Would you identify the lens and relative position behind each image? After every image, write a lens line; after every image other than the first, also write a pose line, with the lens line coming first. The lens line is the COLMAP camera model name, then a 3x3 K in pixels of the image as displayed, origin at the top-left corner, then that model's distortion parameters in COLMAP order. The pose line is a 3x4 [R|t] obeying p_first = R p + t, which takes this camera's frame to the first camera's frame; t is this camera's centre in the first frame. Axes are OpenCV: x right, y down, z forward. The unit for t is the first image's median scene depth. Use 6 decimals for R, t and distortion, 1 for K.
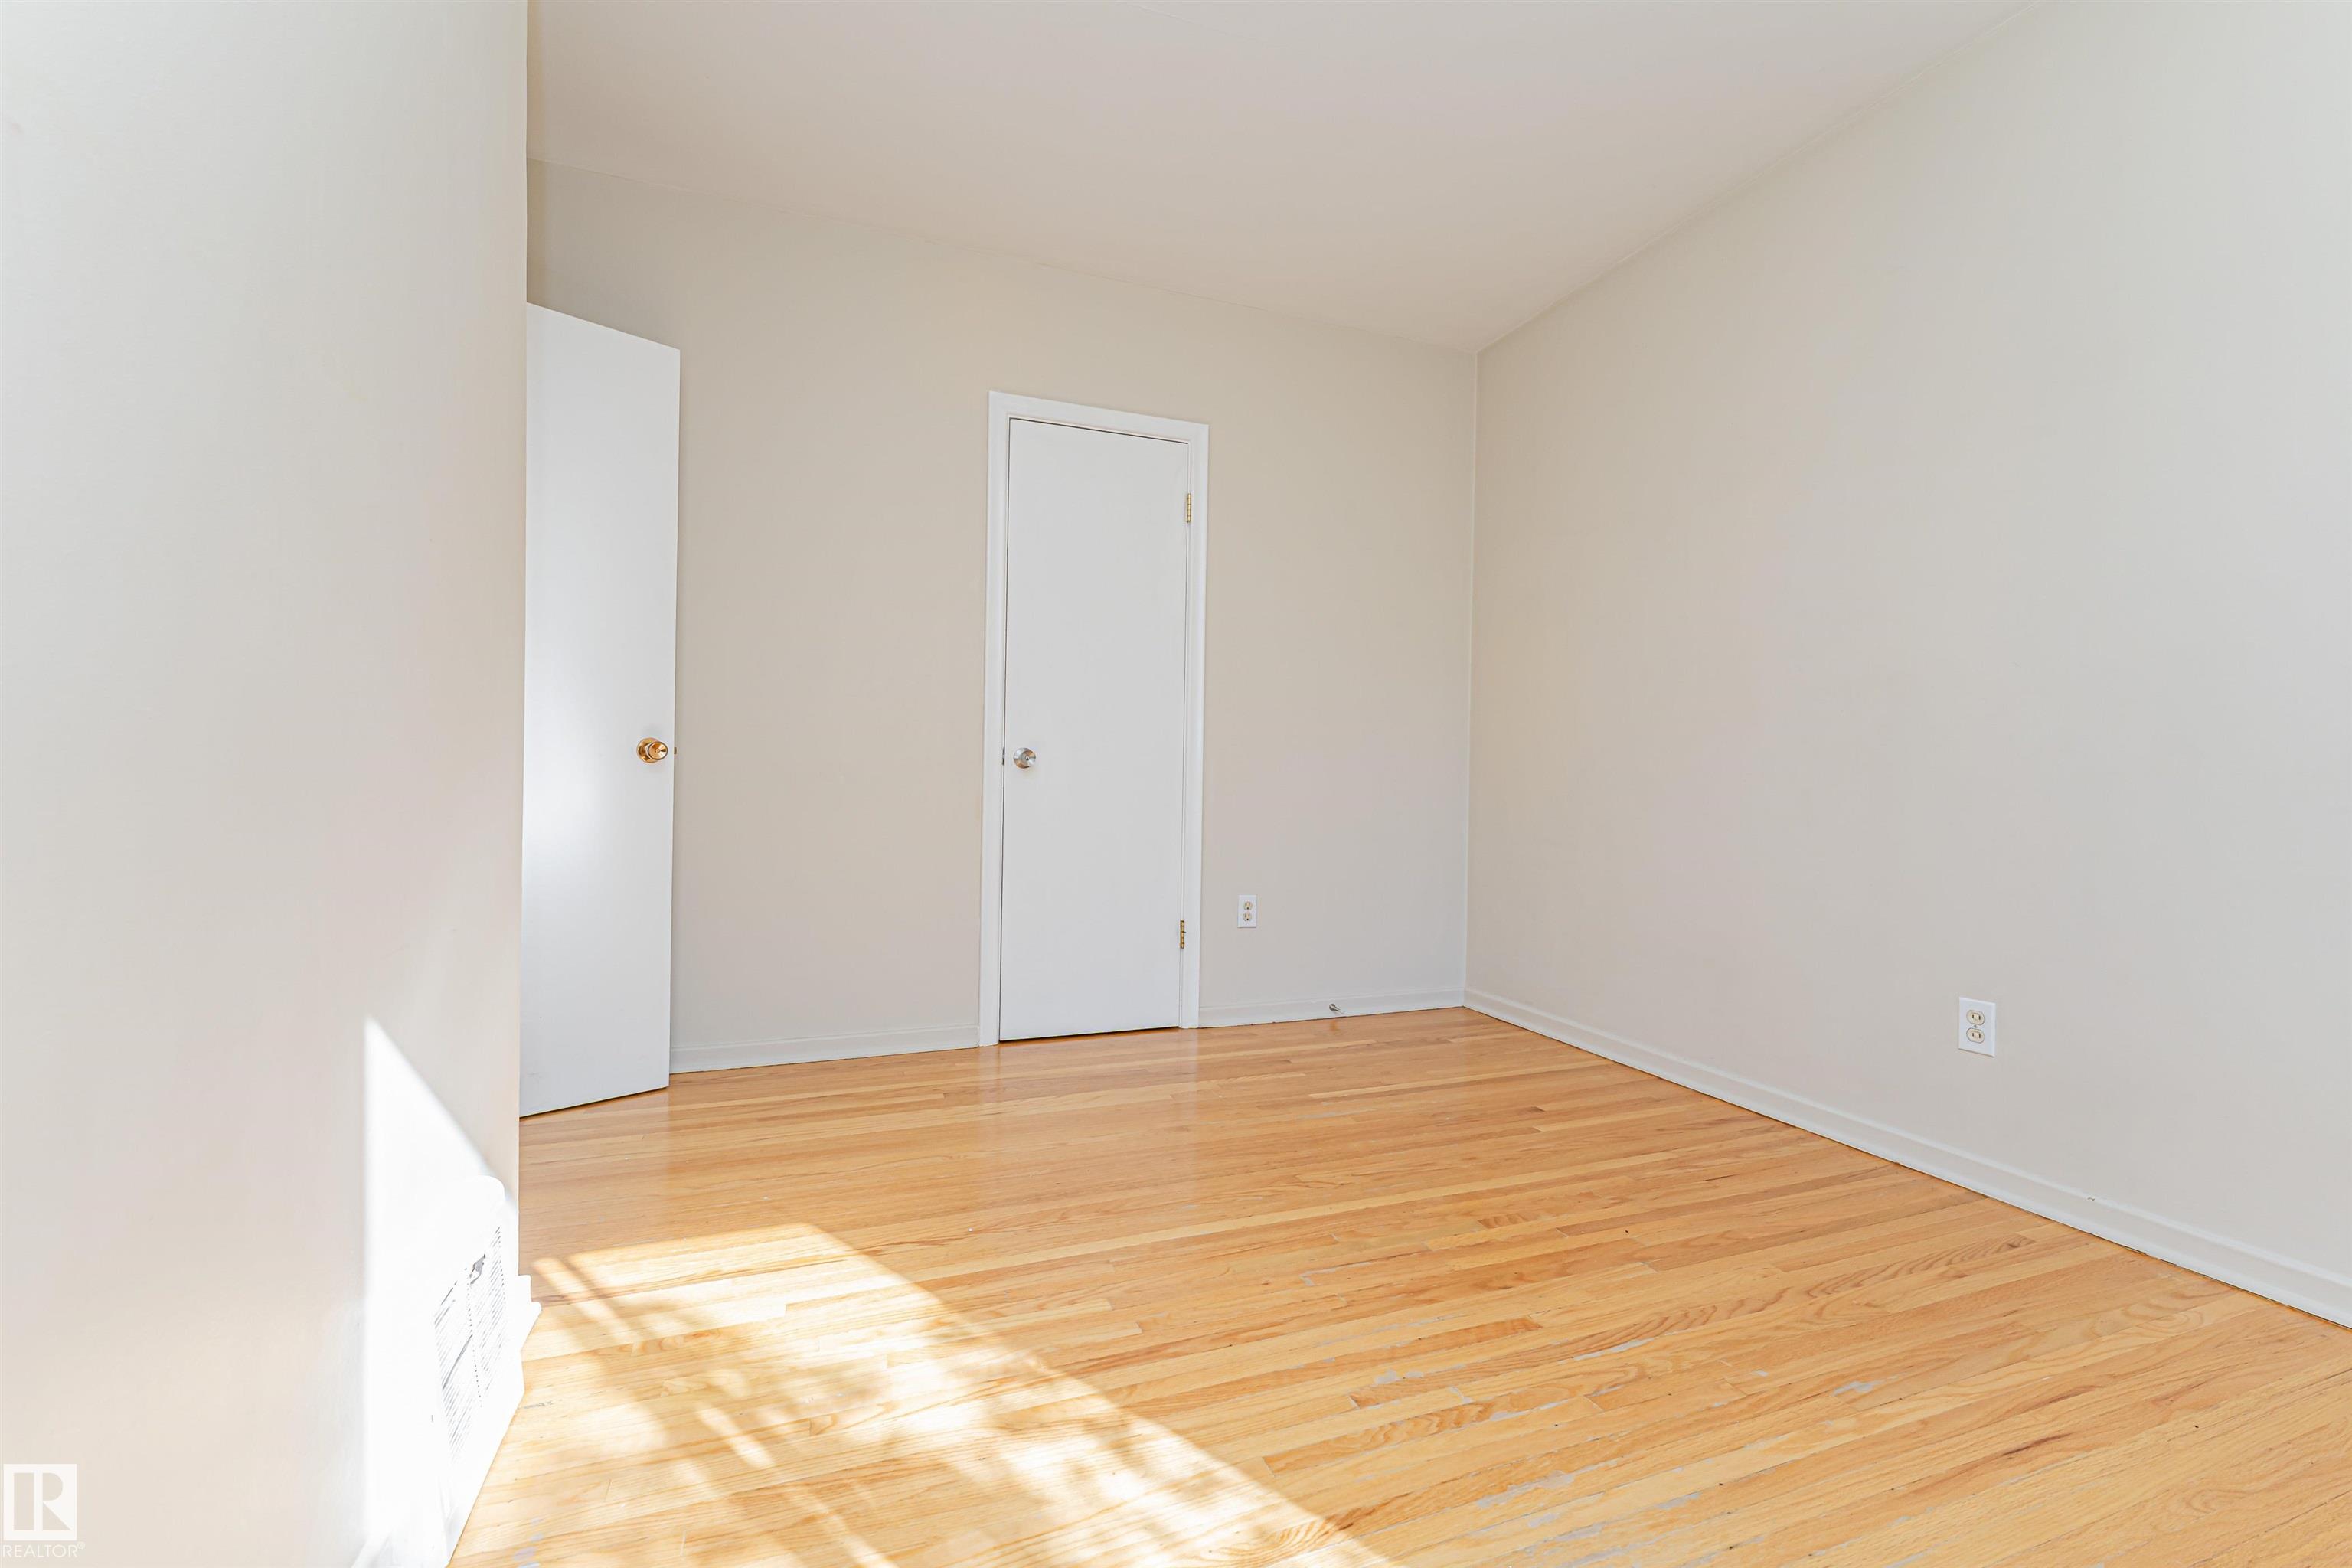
lens RADIAL K [[960.0, 0, 1136.4], [0, 960.0, 776.8], [0, 0, 1]] dist [-0.001781, -0.000530]
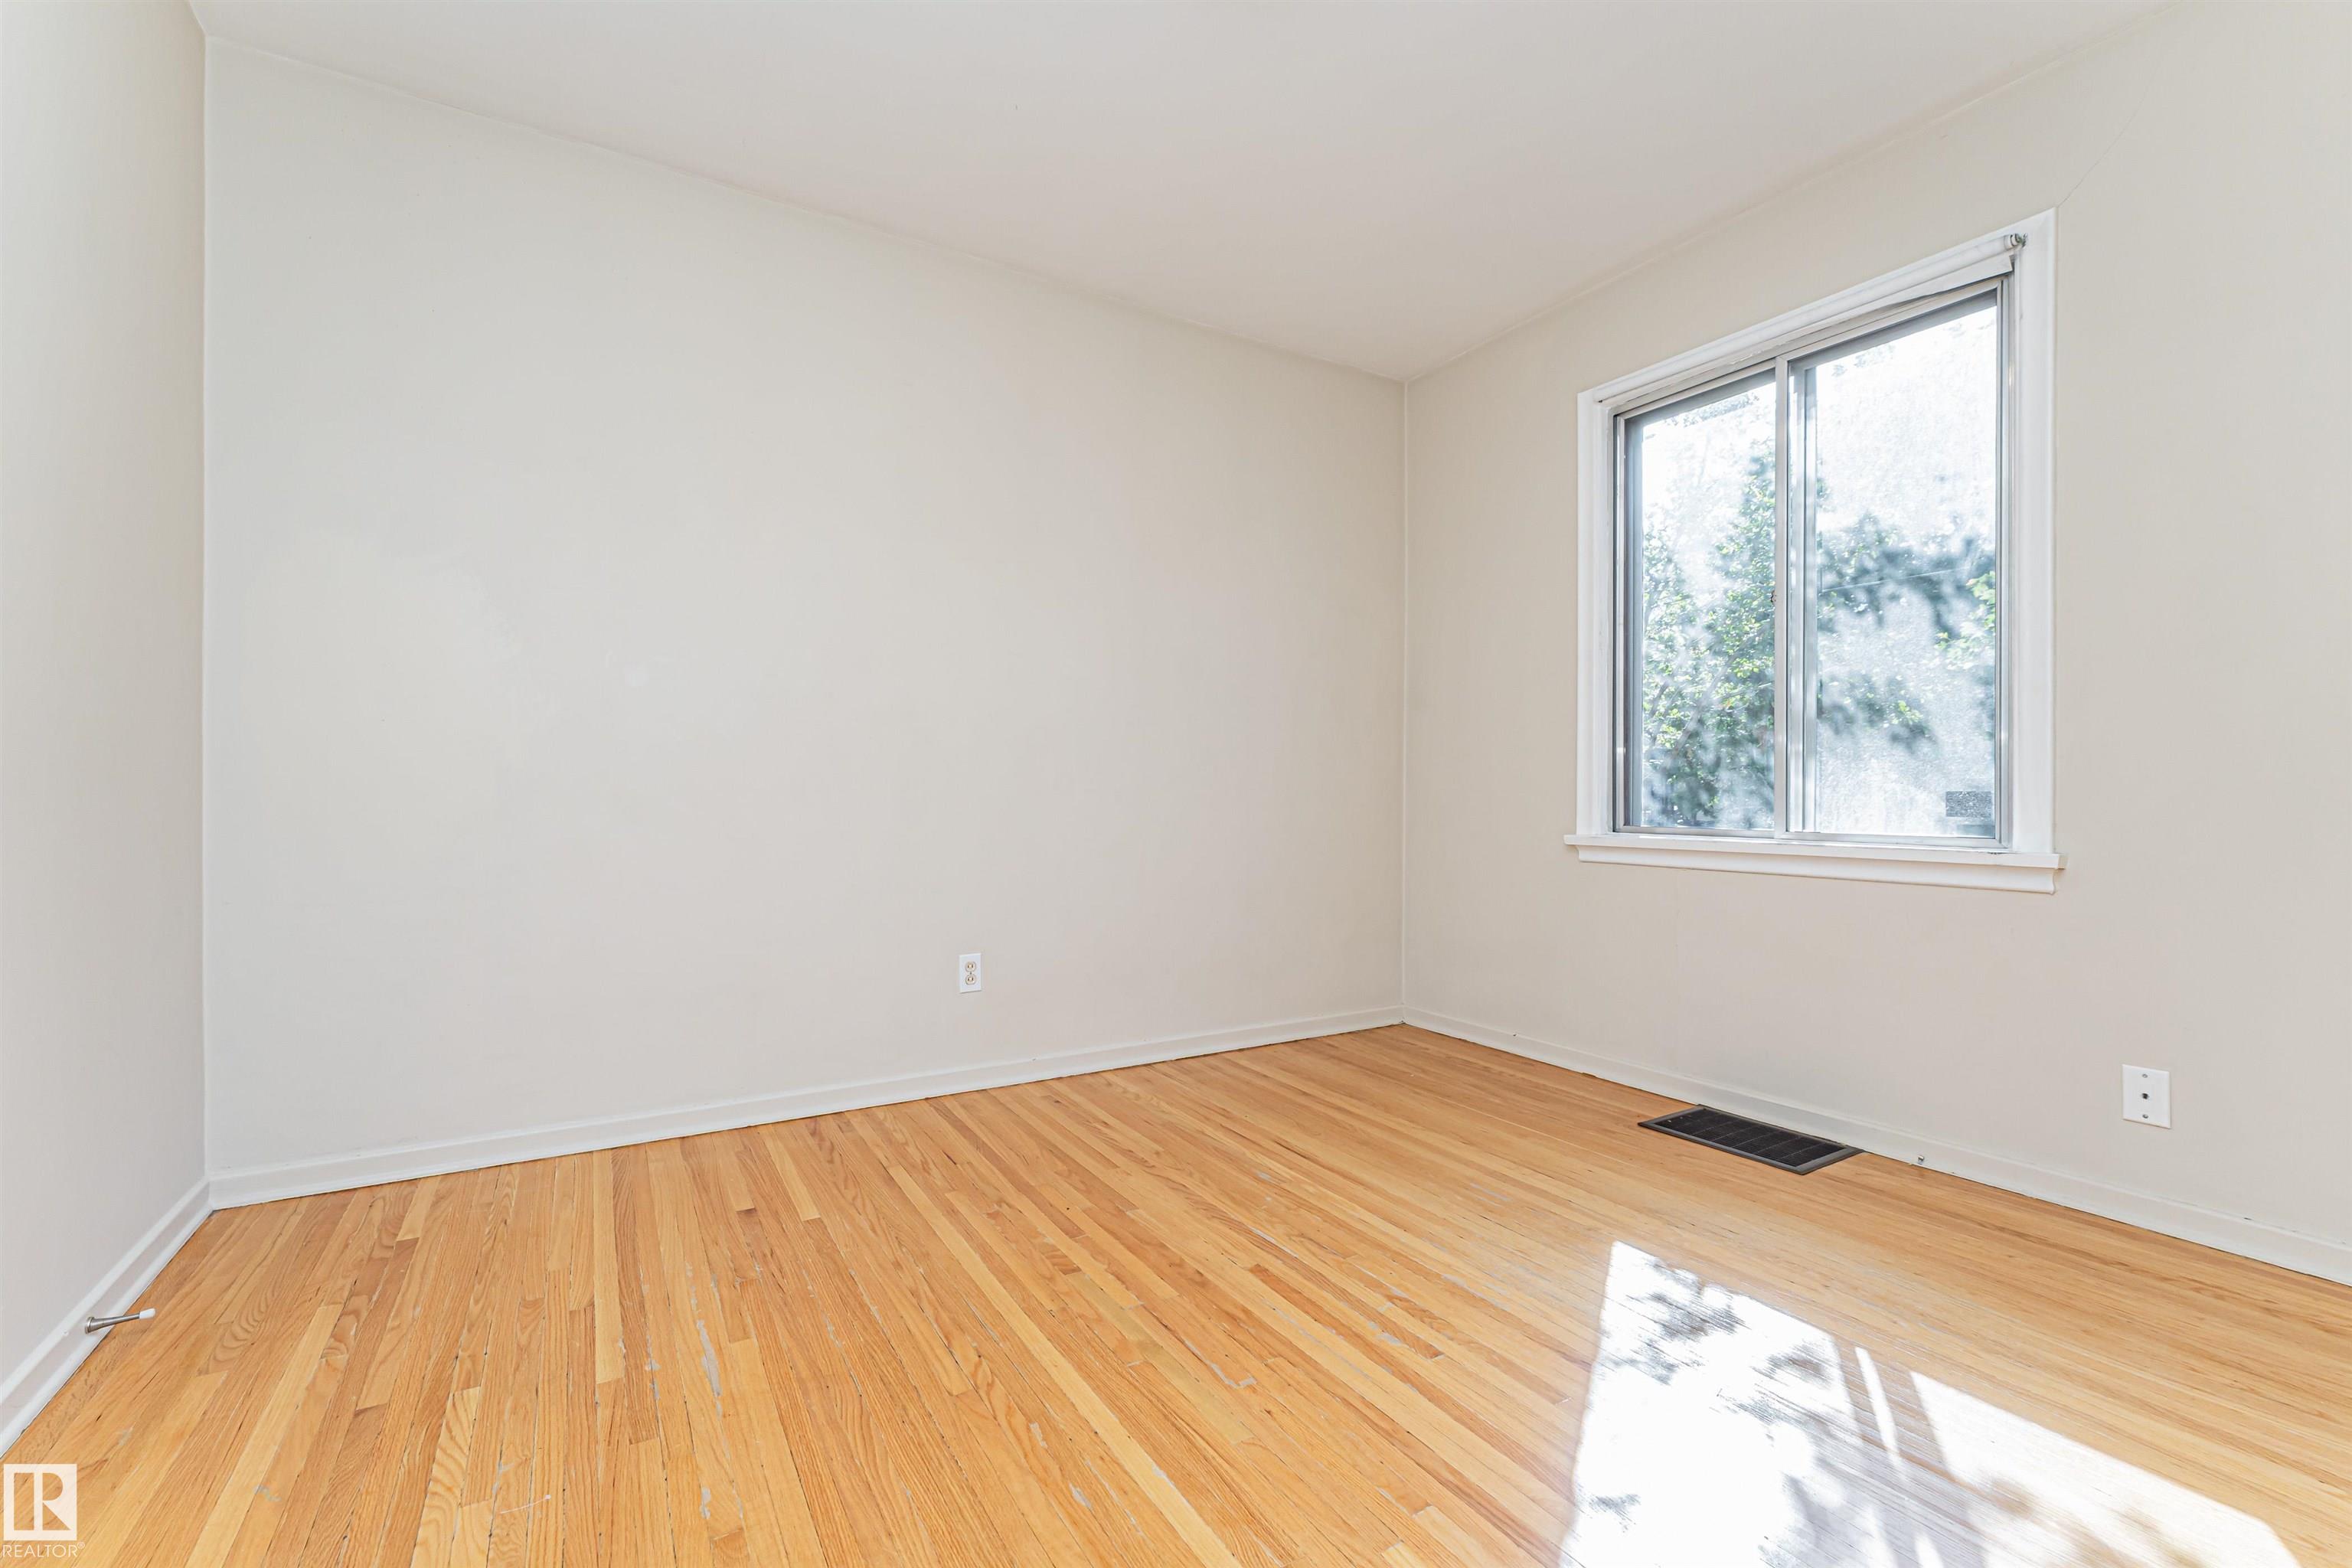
lens RADIAL K [[960.0, 0, 1147.0], [0, 960.0, 785.7], [0, 0, 1]] dist [-0.001781, -0.000530]
pose [[-0.183068, -0.011327, 0.983035, -0.549094], [-0.001277, 0.999936, 0.011284, -0.027523], [-0.983099, 0.000811, -0.183070, 1.031201]]
